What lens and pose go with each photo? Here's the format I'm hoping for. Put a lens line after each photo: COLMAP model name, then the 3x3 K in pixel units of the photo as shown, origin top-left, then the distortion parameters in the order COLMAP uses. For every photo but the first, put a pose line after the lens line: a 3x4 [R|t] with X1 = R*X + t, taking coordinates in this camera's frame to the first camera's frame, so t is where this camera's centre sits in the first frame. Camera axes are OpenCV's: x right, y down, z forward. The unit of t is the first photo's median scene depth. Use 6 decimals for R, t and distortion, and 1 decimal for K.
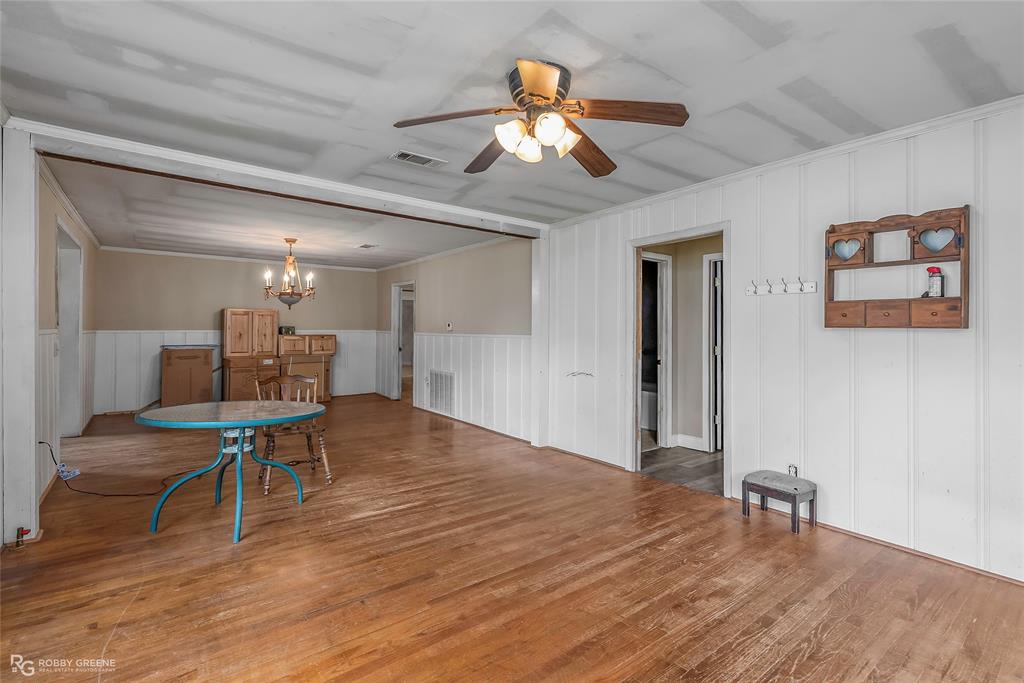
lens RADIAL K [[474.2, 0, 532.1], [0, 474.2, 322.4], [0, 0, 1]] dist [0.002041, 0.000191]
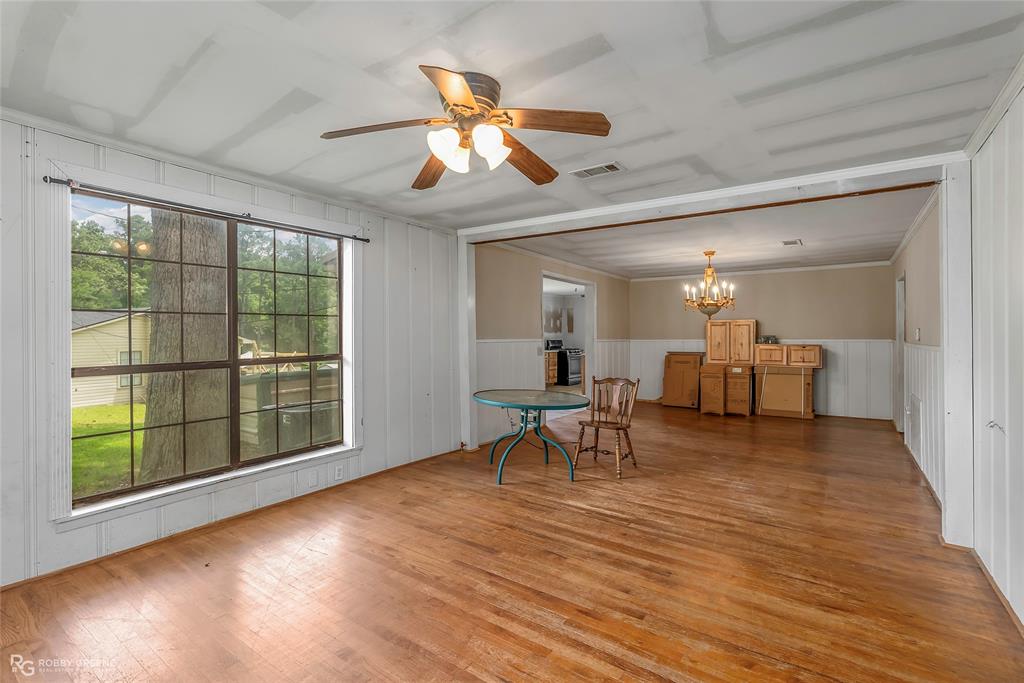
lens RADIAL K [[474.2, 0, 511.5], [0, 474.2, 335.5], [0, 0, 1]] dist [0.002041, 0.000191]
pose [[0.280140, -0.006317, -0.959938, 0.727951], [0.014824, 0.999888, -0.002254, 0.007179], [0.959845, -0.013598, 0.280202, 0.577981]]
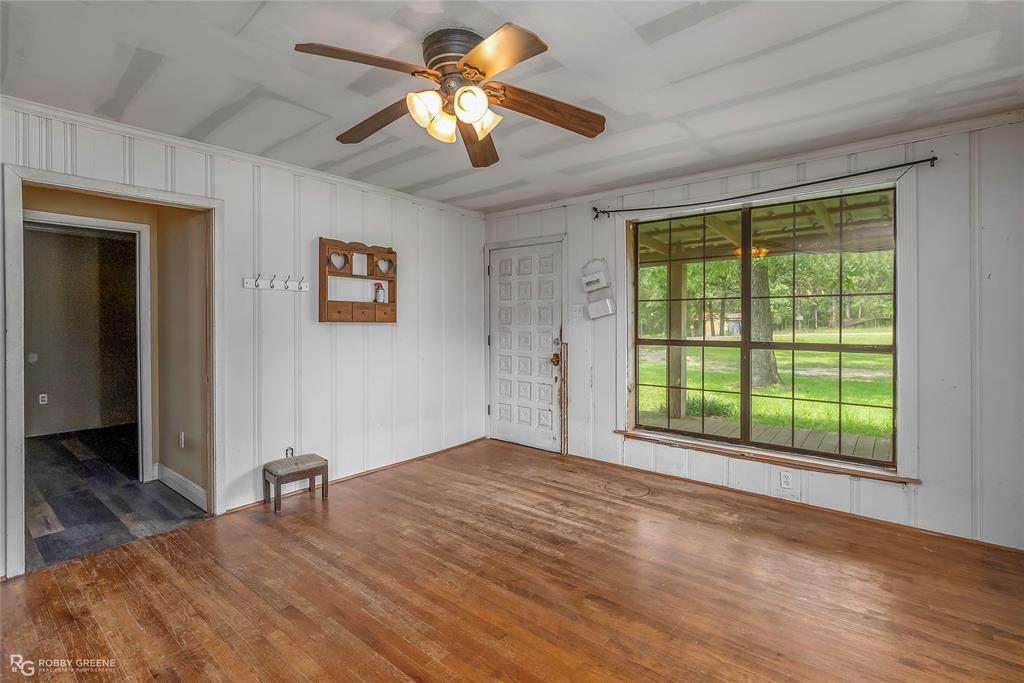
lens RADIAL K [[474.2, 0, 500.4], [0, 474.2, 326.4], [0, 0, 1]] dist [0.002041, 0.000191]
pose [[-0.189401, -0.014060, 0.981799, -0.655283], [-0.014118, 0.999833, 0.011595, 0.001643], [-0.981798, -0.011665, -0.189568, 0.789849]]
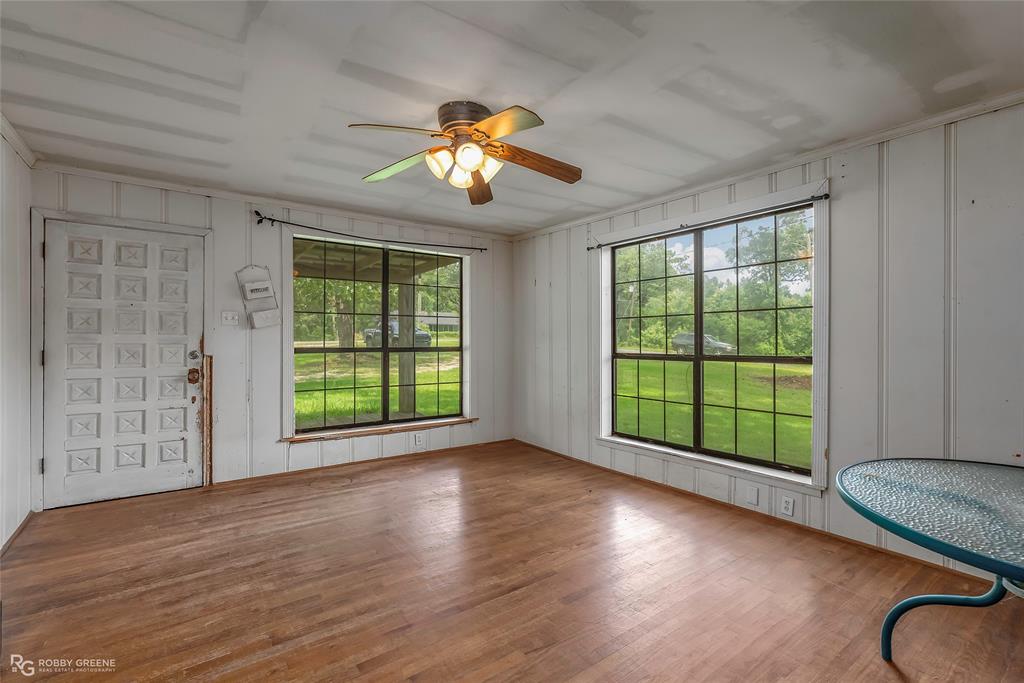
lens RADIAL K [[474.2, 0, 518.1], [0, 474.2, 337.5], [0, 0, 1]] dist [0.002041, 0.000191]
pose [[-0.998722, -0.009482, 0.049644, -0.128583], [-0.010126, 0.999868, -0.012732, 0.027463], [-0.049516, -0.013218, -0.998686, 1.549074]]
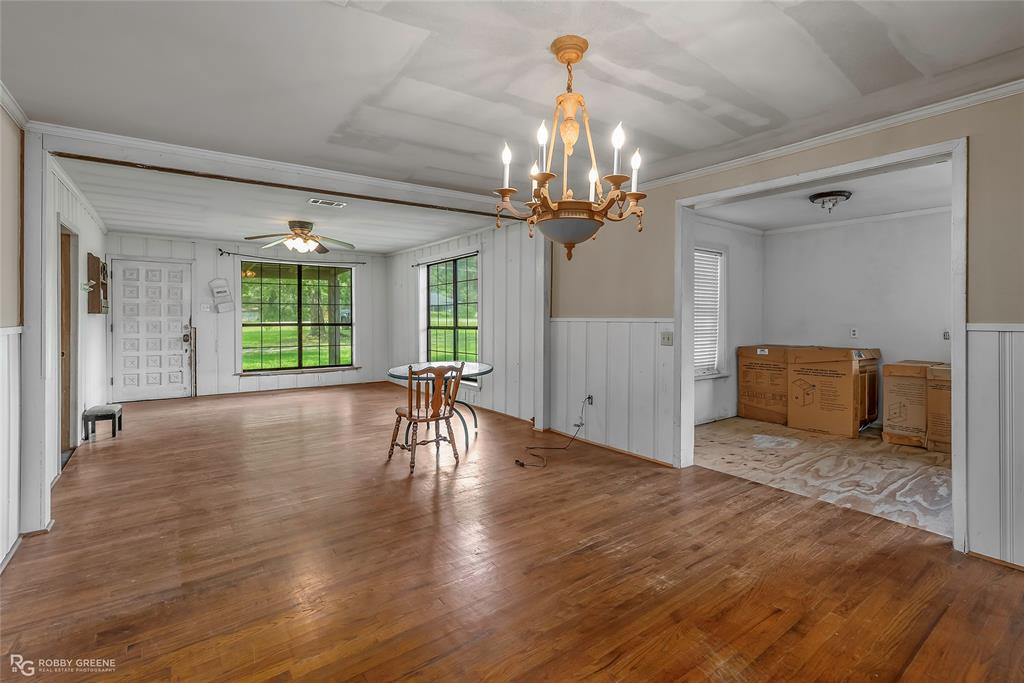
lens RADIAL K [[474.2, 0, 512.8], [0, 474.2, 321.9], [0, 0, 1]] dist [0.002041, 0.000191]
pose [[-0.998855, -0.007371, 0.047262, -0.952049], [-0.007510, 0.999968, -0.002763, 0.034781], [-0.047240, -0.003115, -0.998879, 2.628939]]
